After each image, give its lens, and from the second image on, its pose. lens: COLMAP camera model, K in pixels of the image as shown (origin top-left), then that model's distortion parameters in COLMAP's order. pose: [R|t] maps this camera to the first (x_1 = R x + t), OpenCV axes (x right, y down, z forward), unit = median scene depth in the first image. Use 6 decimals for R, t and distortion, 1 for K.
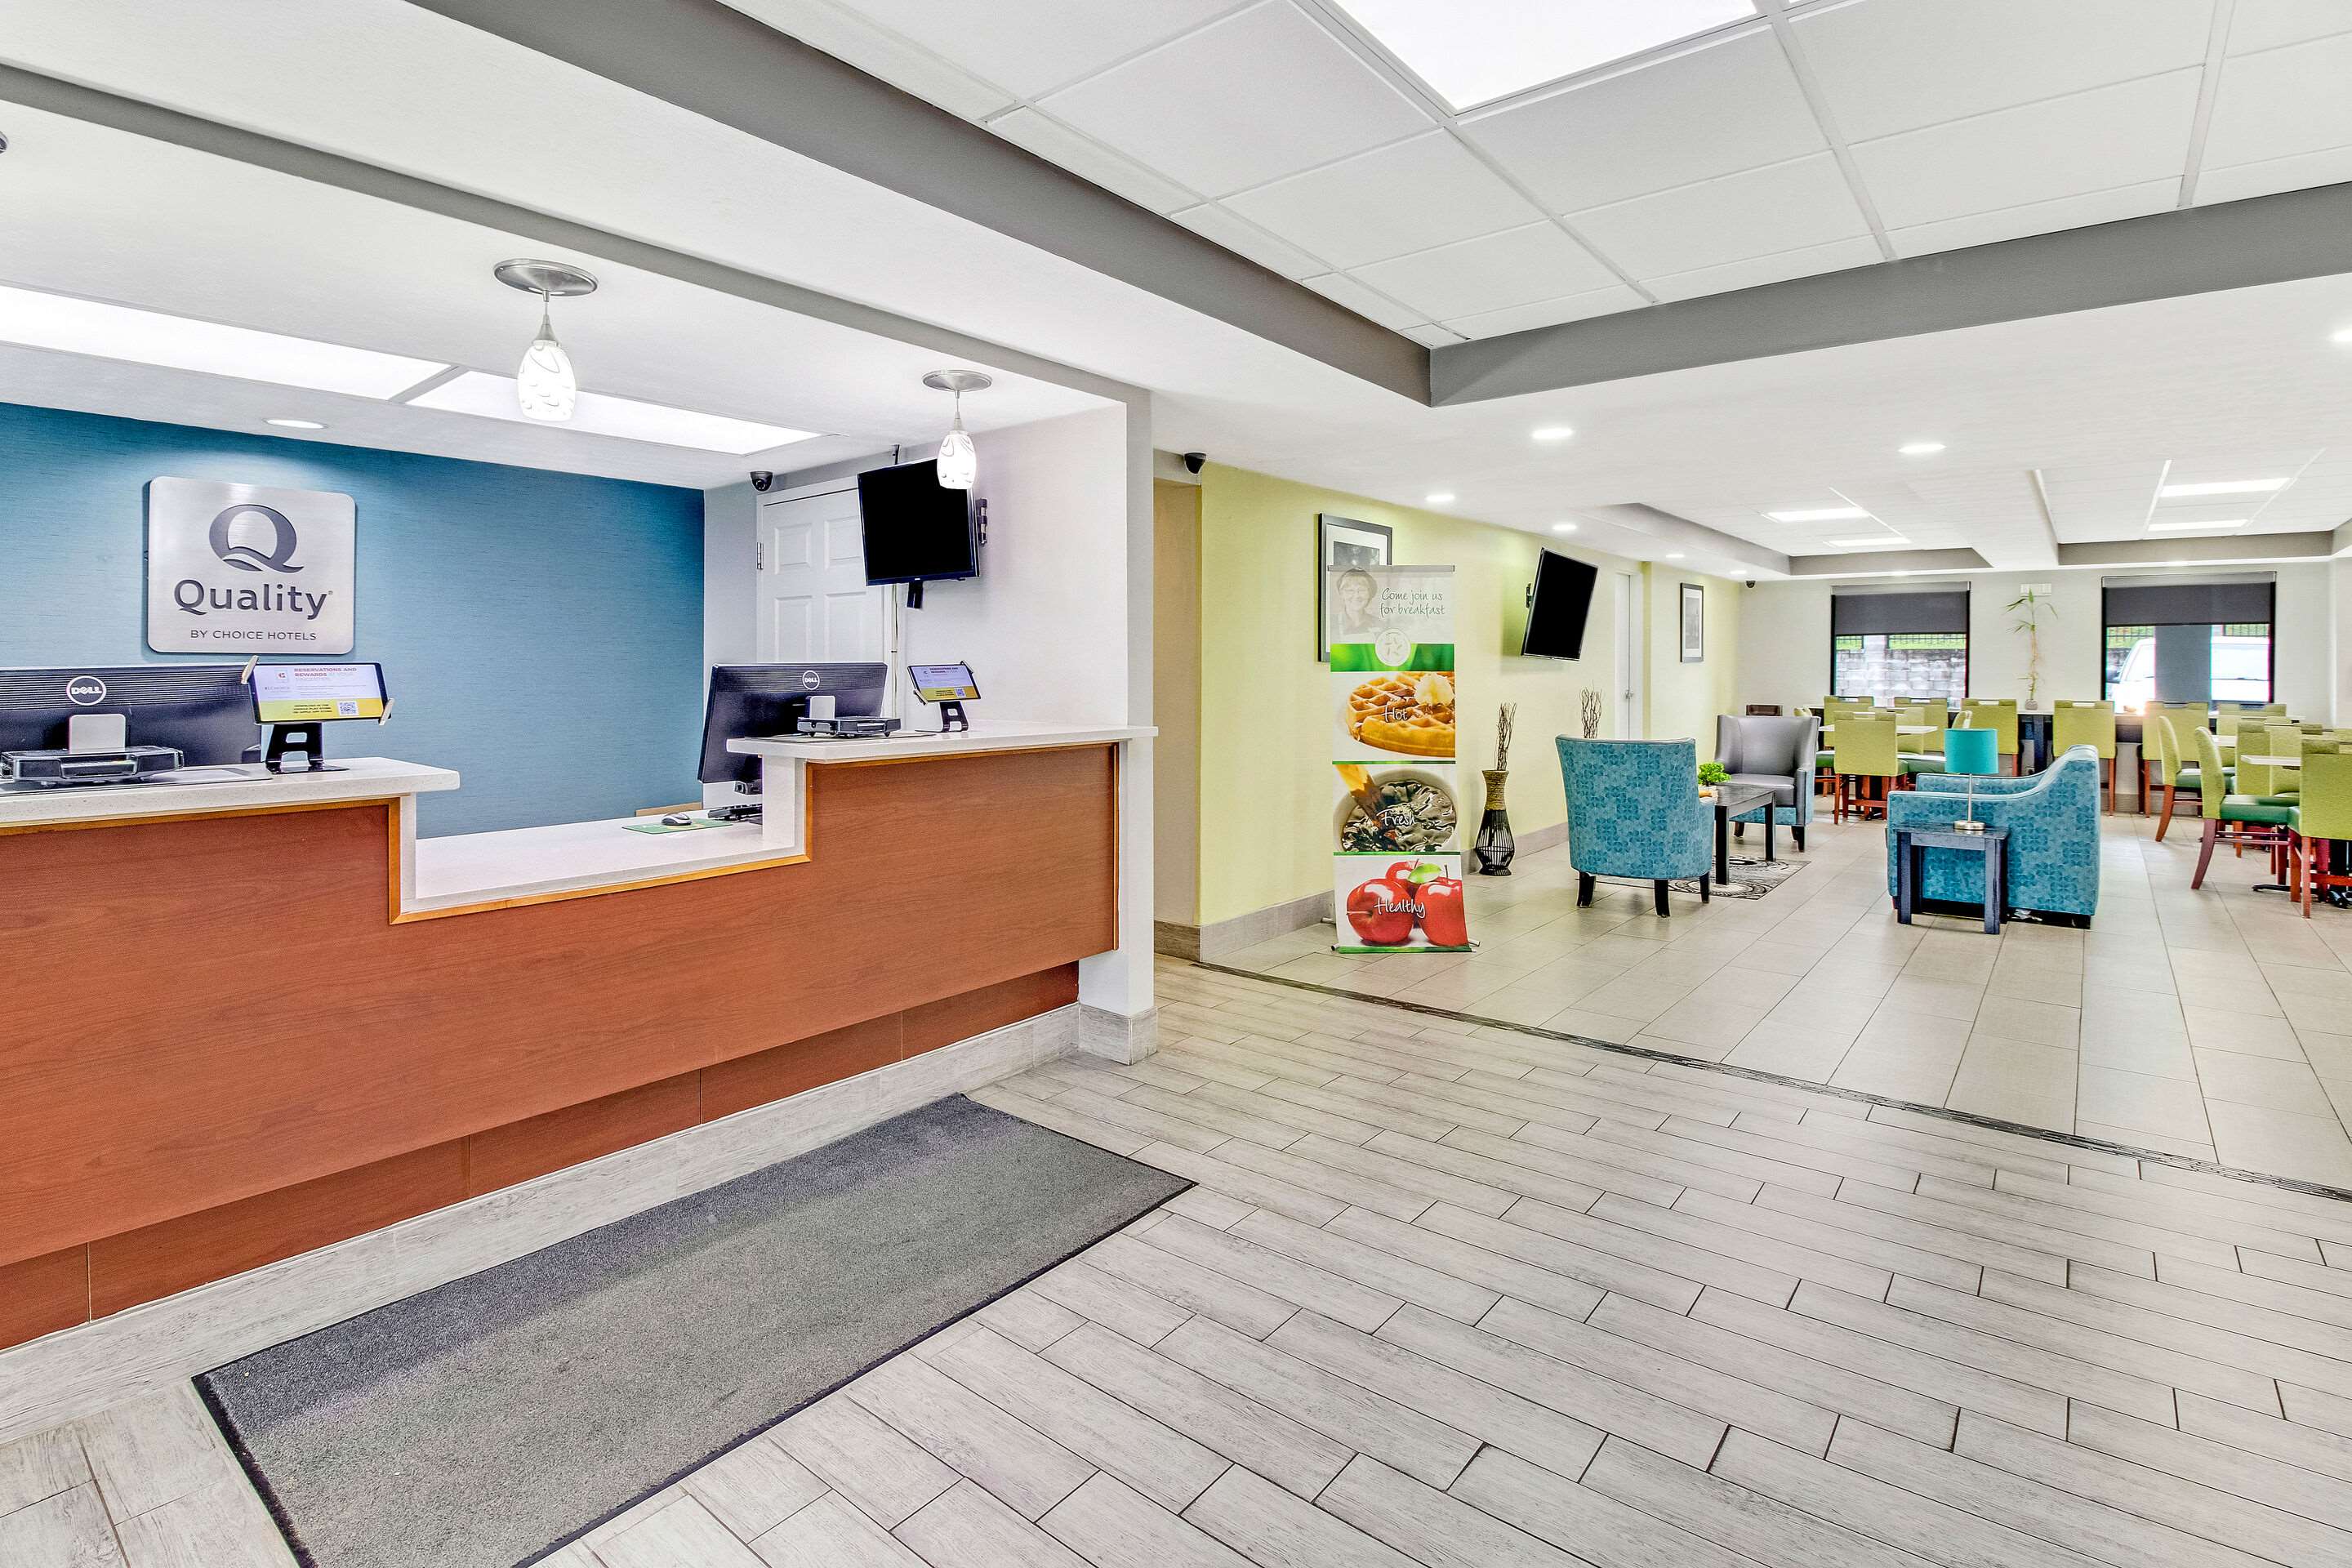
lens RADIAL K [[1098.2, 0, 1175.8], [0, 1098.2, 663.9], [0, 0, 1]] dist [-0.044337, -0.000038]
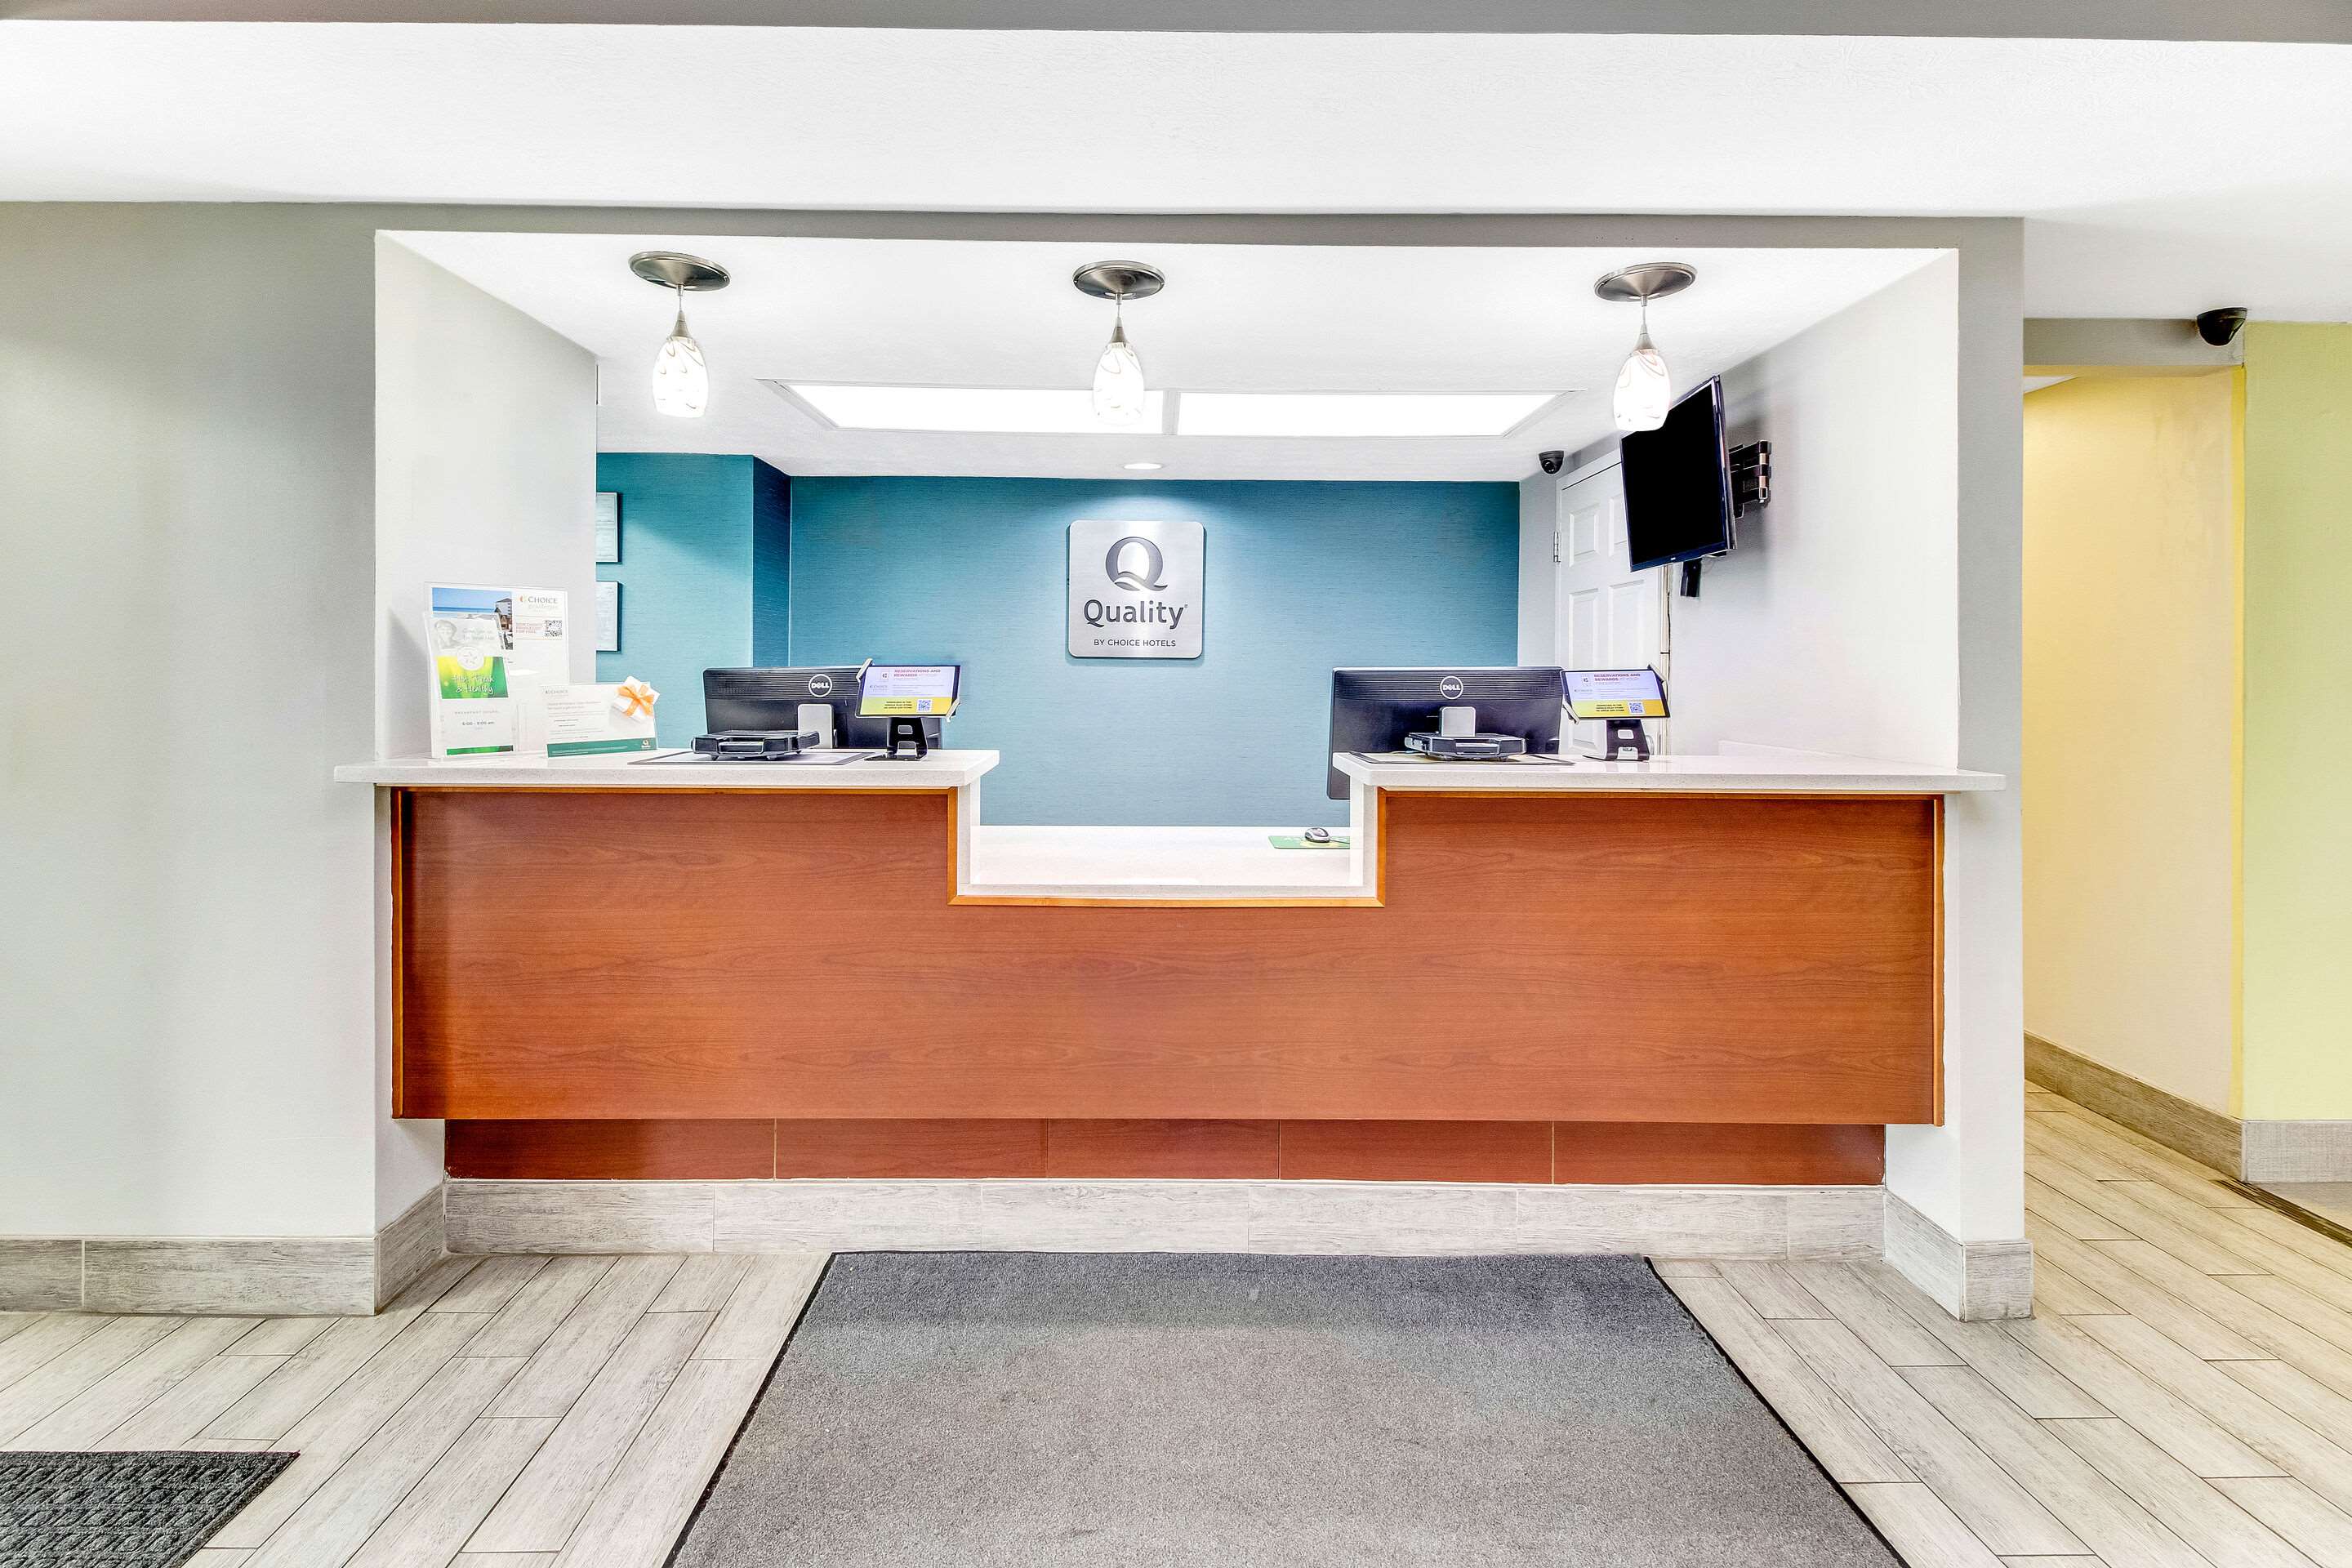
lens RADIAL K [[1077.5, 0, 1165.2], [0, 1077.5, 670.7], [0, 0, 1]] dist [-0.000460, -0.006716]
pose [[0.625695, 0.006298, -0.780042, 0.165424], [-0.003866, 0.999980, 0.004972, -0.001124], [0.780058, -0.000096, 0.625707, 0.305674]]
